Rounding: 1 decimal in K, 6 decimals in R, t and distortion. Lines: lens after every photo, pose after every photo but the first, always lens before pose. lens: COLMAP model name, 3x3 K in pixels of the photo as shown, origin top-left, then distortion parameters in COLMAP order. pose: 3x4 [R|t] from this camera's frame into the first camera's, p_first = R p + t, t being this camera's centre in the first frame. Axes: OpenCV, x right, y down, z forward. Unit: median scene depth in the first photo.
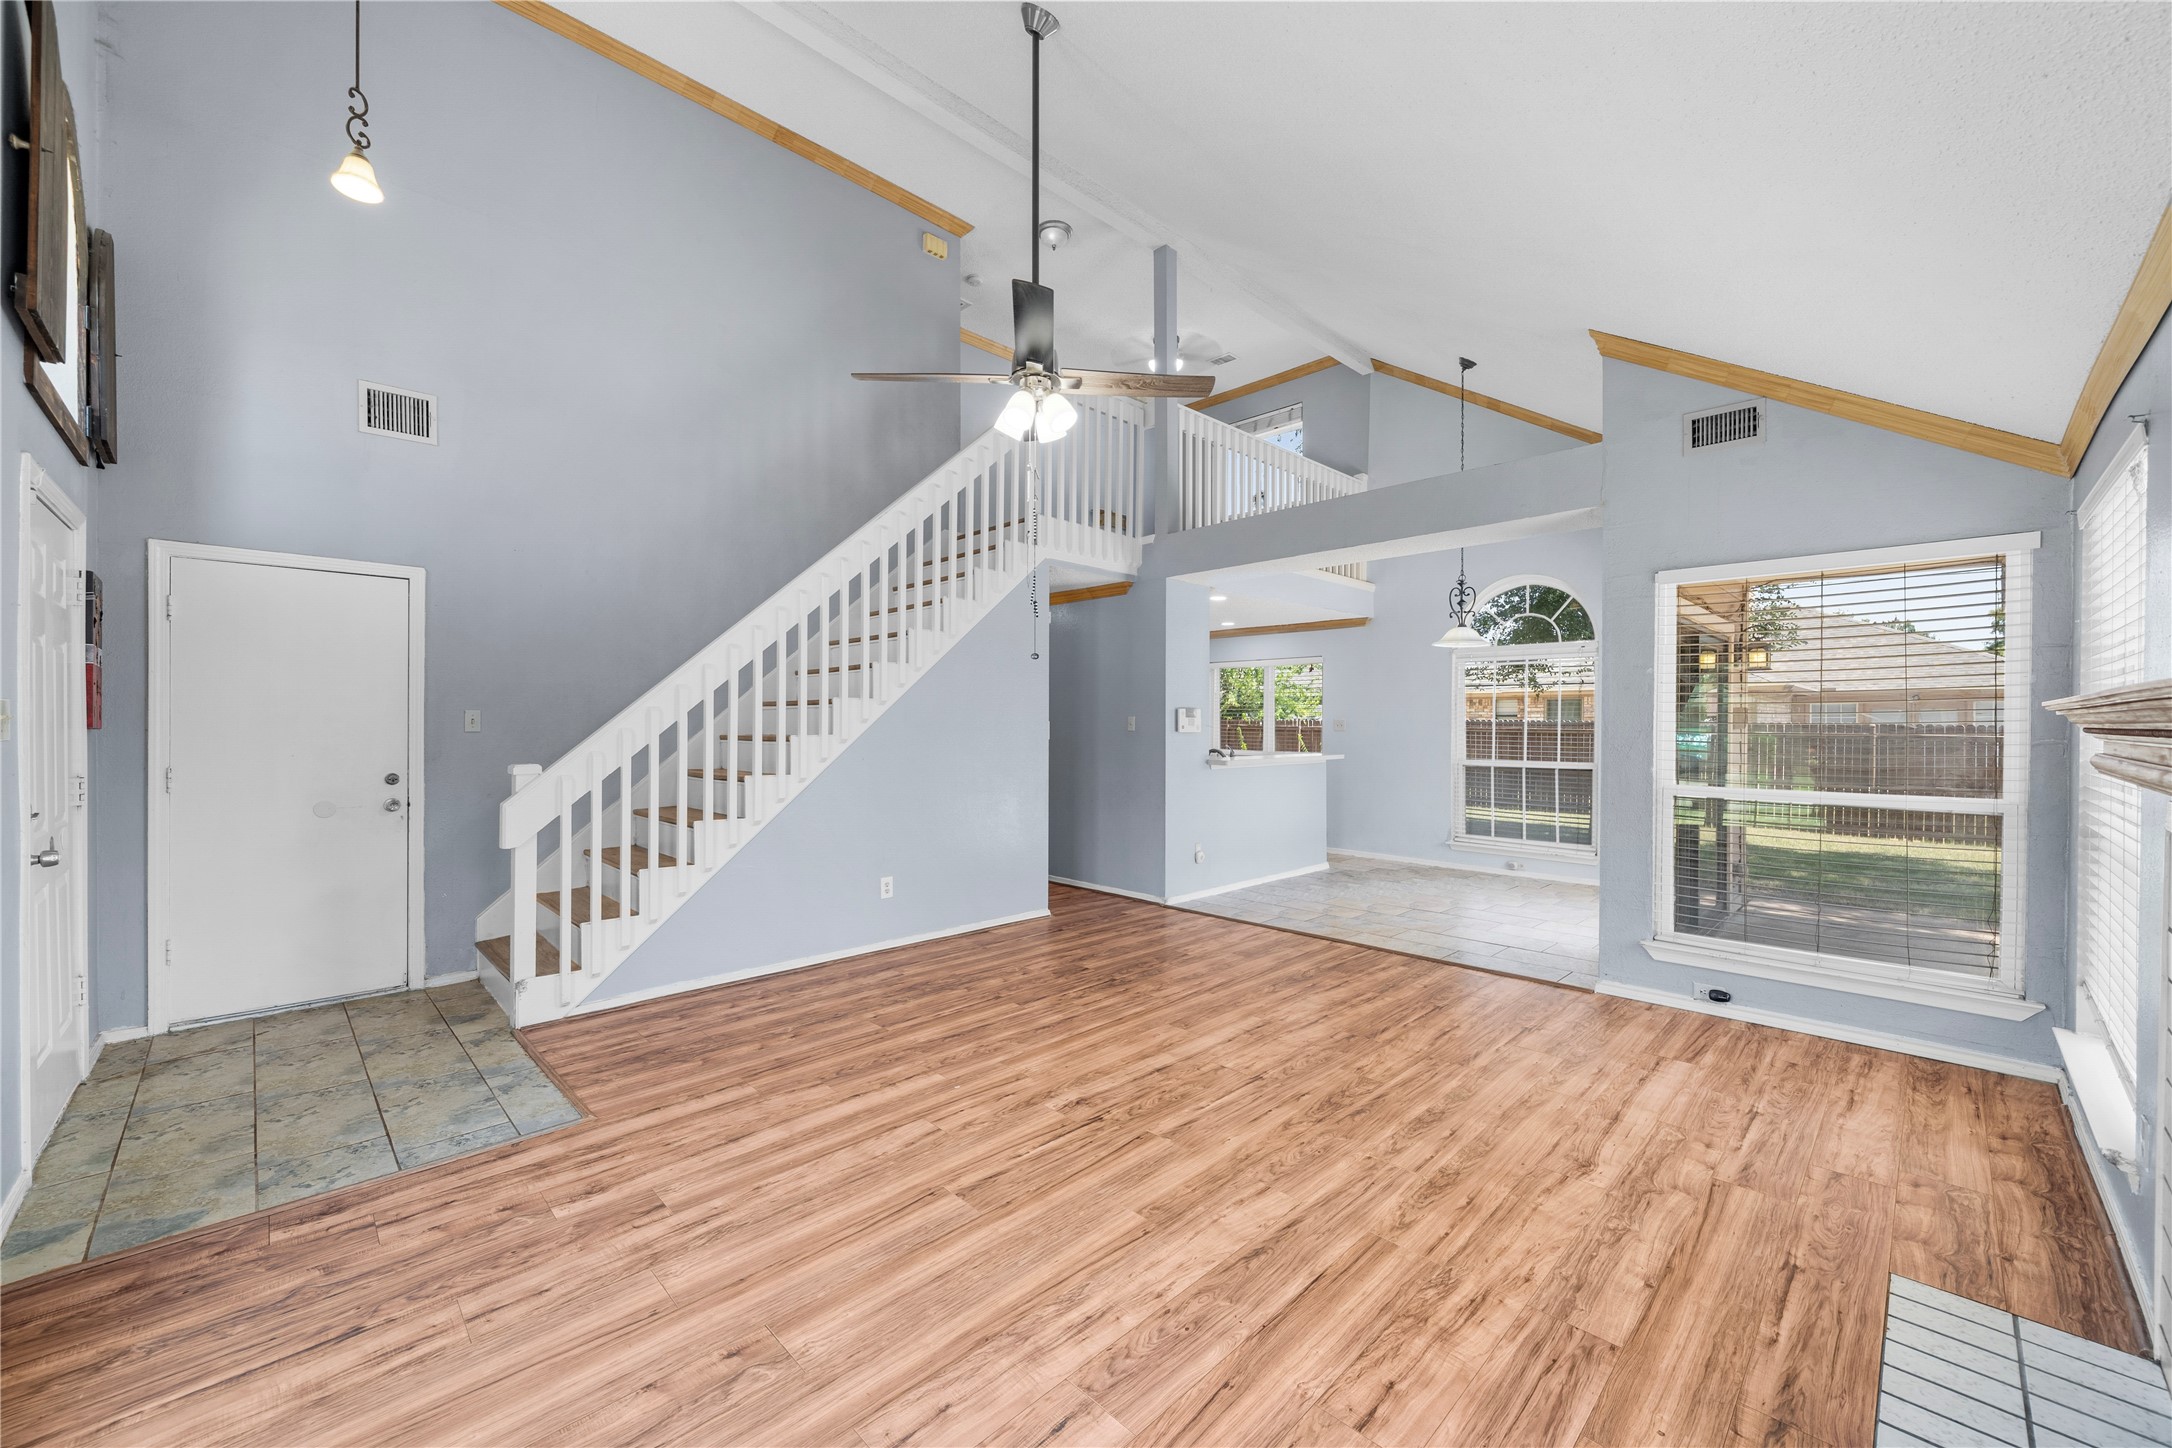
lens RADIAL K [[842.9, 0, 1077.2], [0, 842.9, 724.9], [0, 0, 1]] dist [-0.000939, -0.000586]
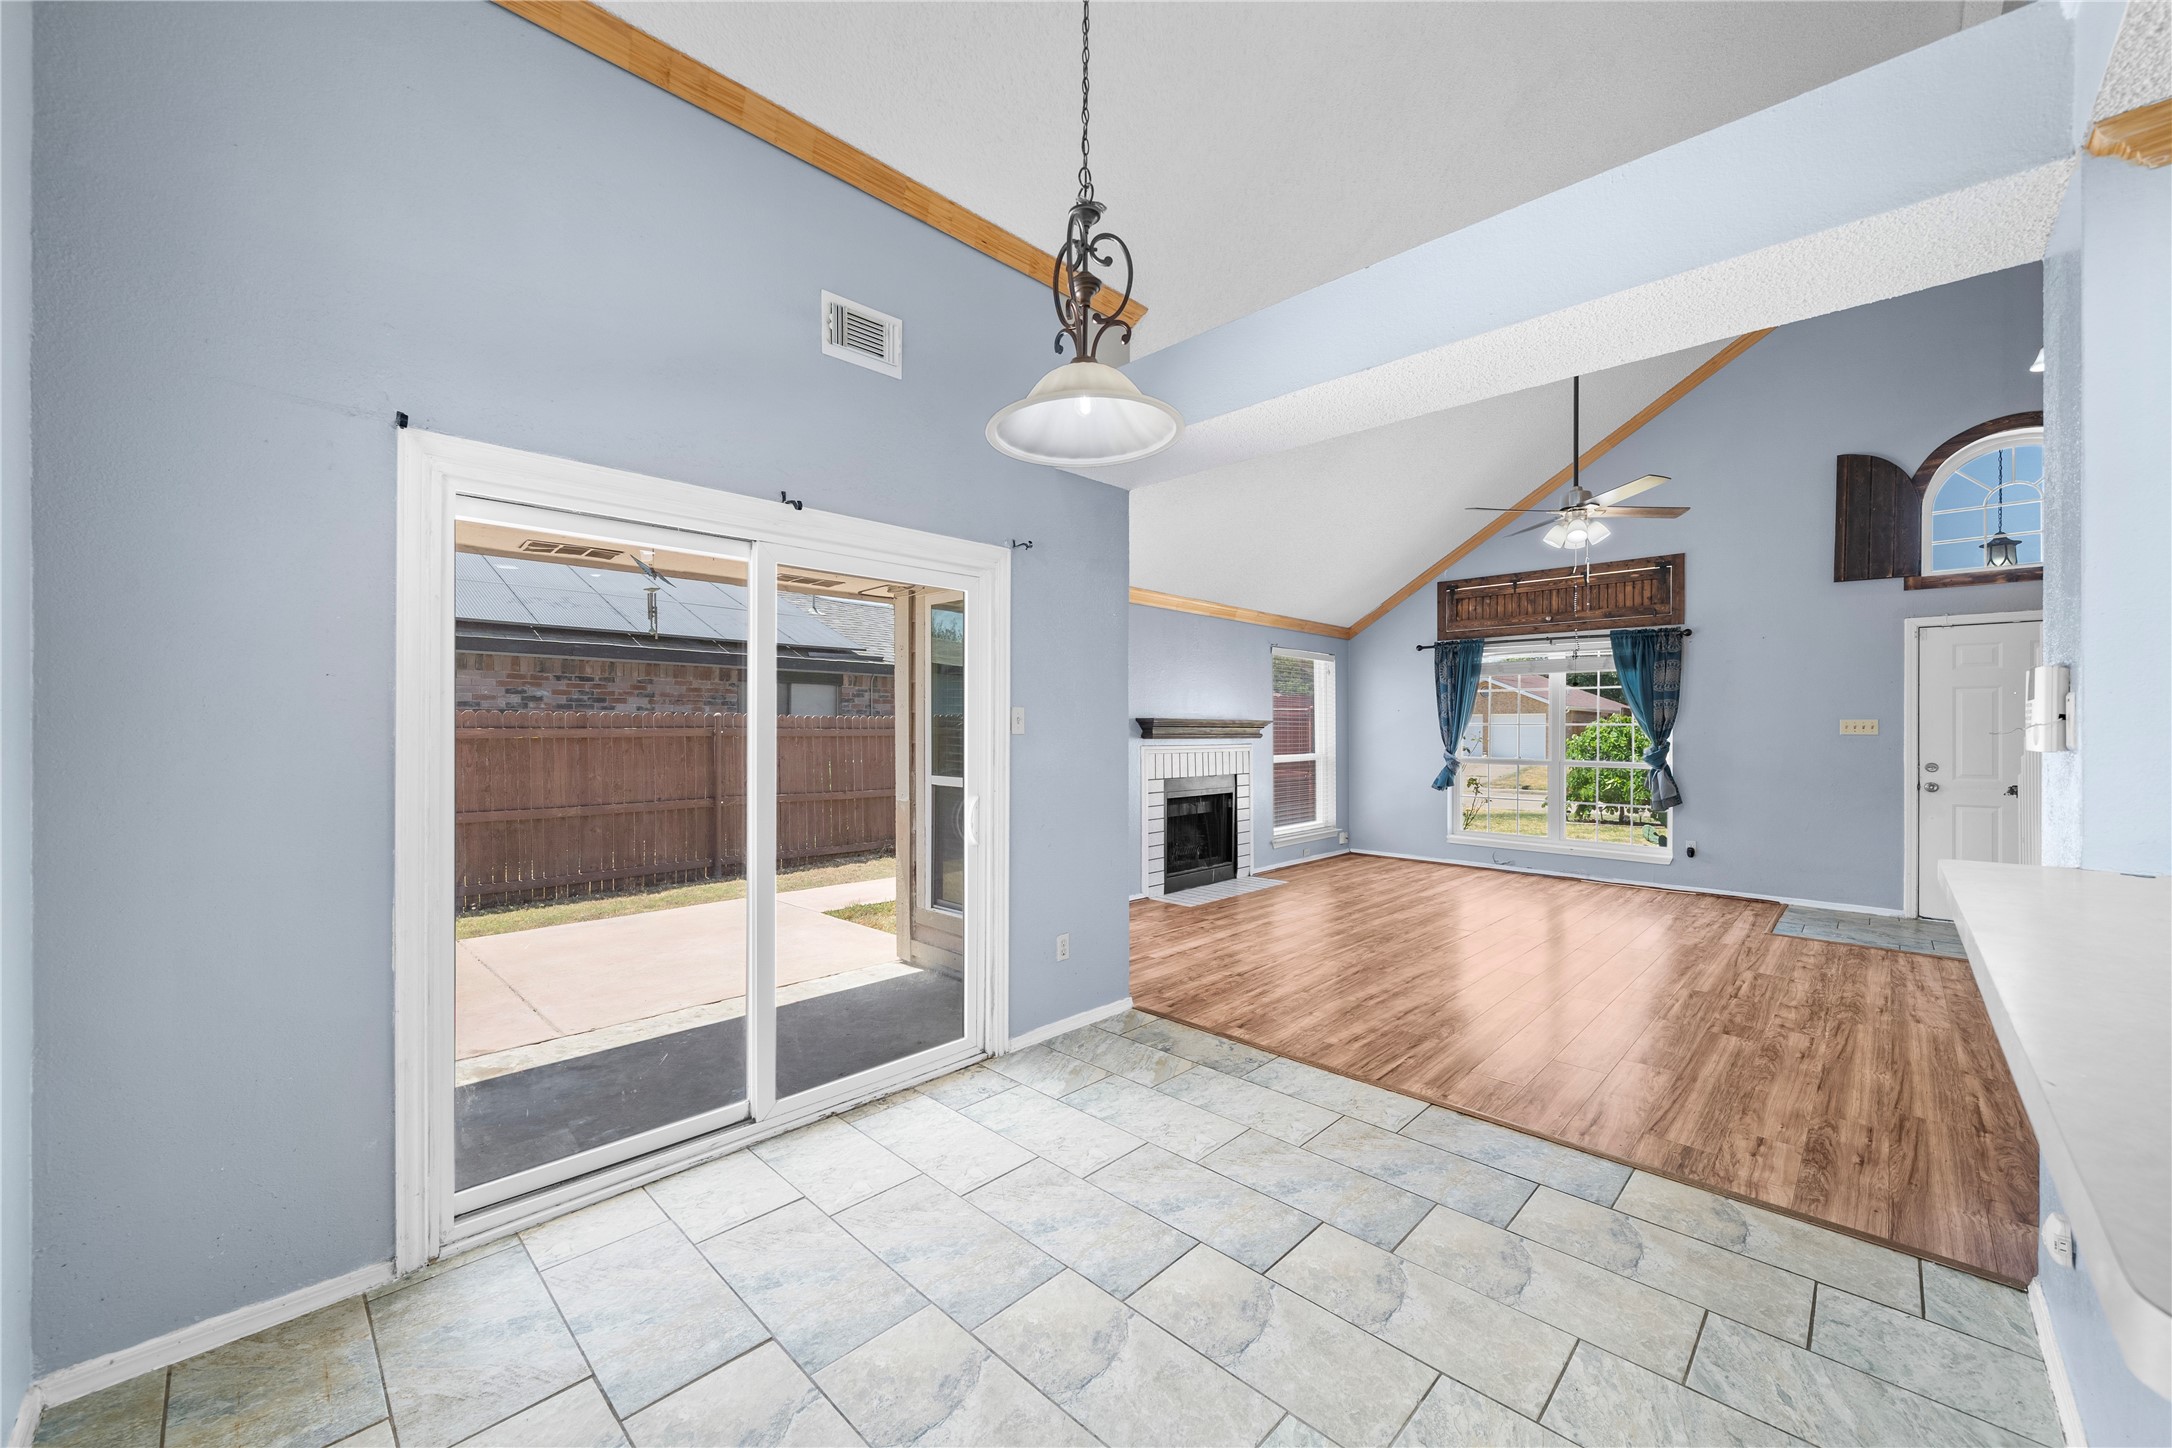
lens RADIAL K [[831.0, 0, 1078.0], [0, 831.0, 726.5], [0, 0, 1]] dist [-0.002050, -0.000314]
pose [[-0.999692, -0.006760, -0.023879, 0.858515], [-0.006764, 0.999977, 0.000107, 0.004987], [0.023877, 0.000268, -0.999715, 2.359051]]
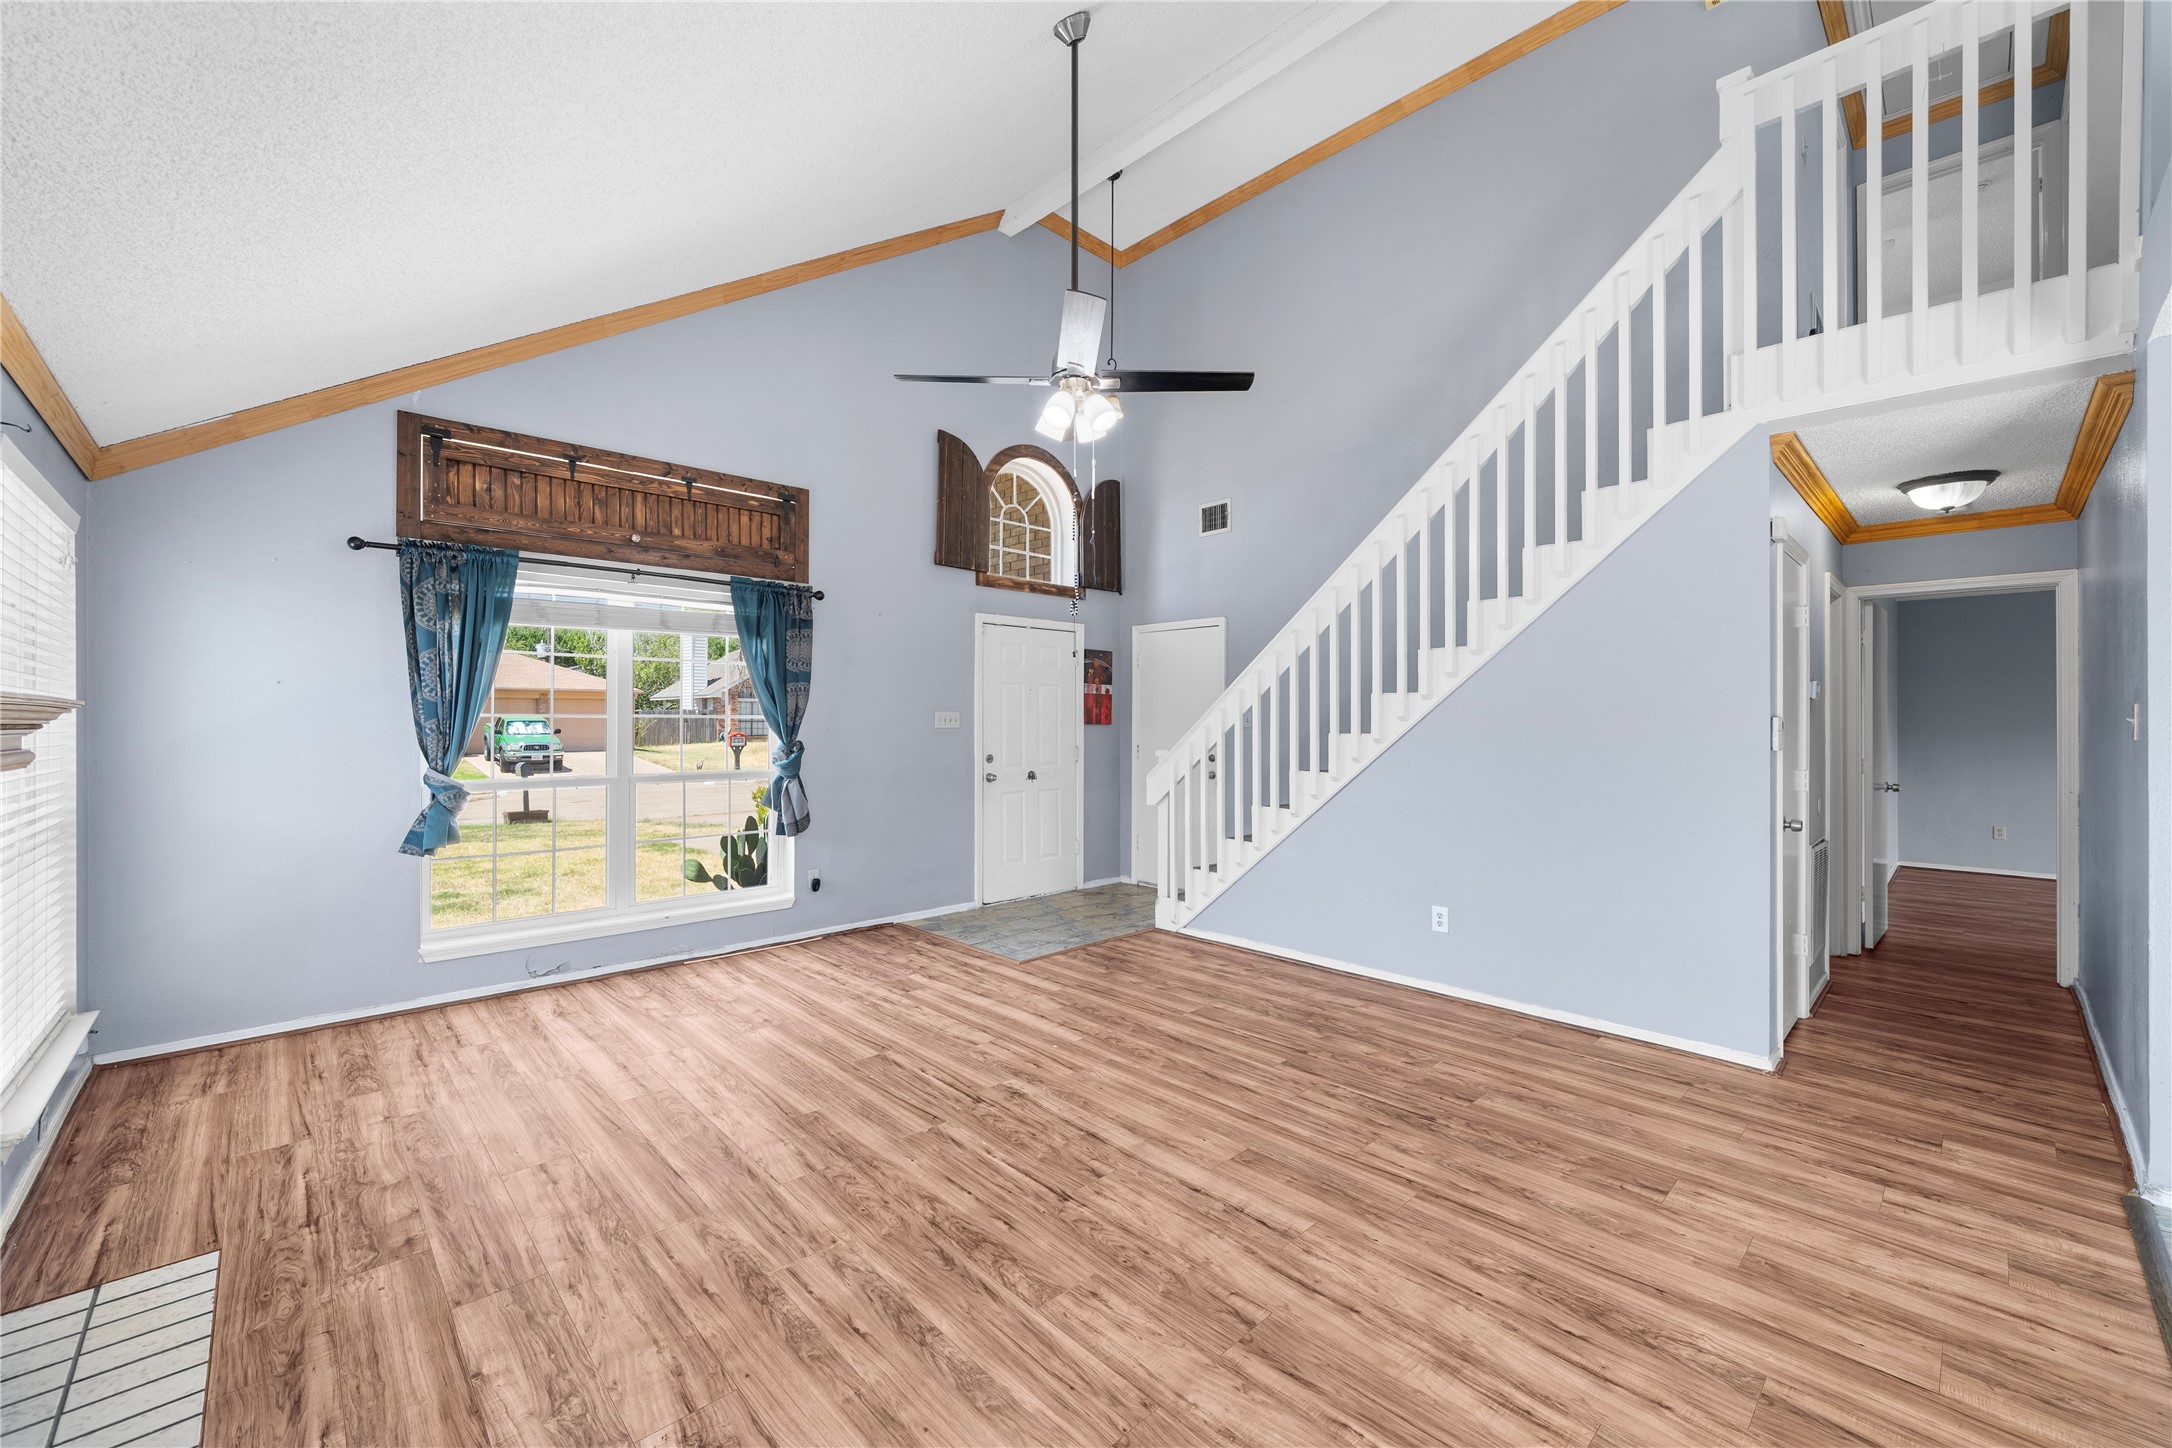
lens RADIAL K [[858.1, 0, 1084.1], [0, 858.1, 720.4], [0, 0, 1]] dist [-0.002907, -0.000437]
pose [[-0.015092, -0.003416, -0.999880, 0.900135], [-0.002678, 0.999991, -0.003376, 0.000636], [0.999883, 0.002627, -0.015101, 0.950977]]
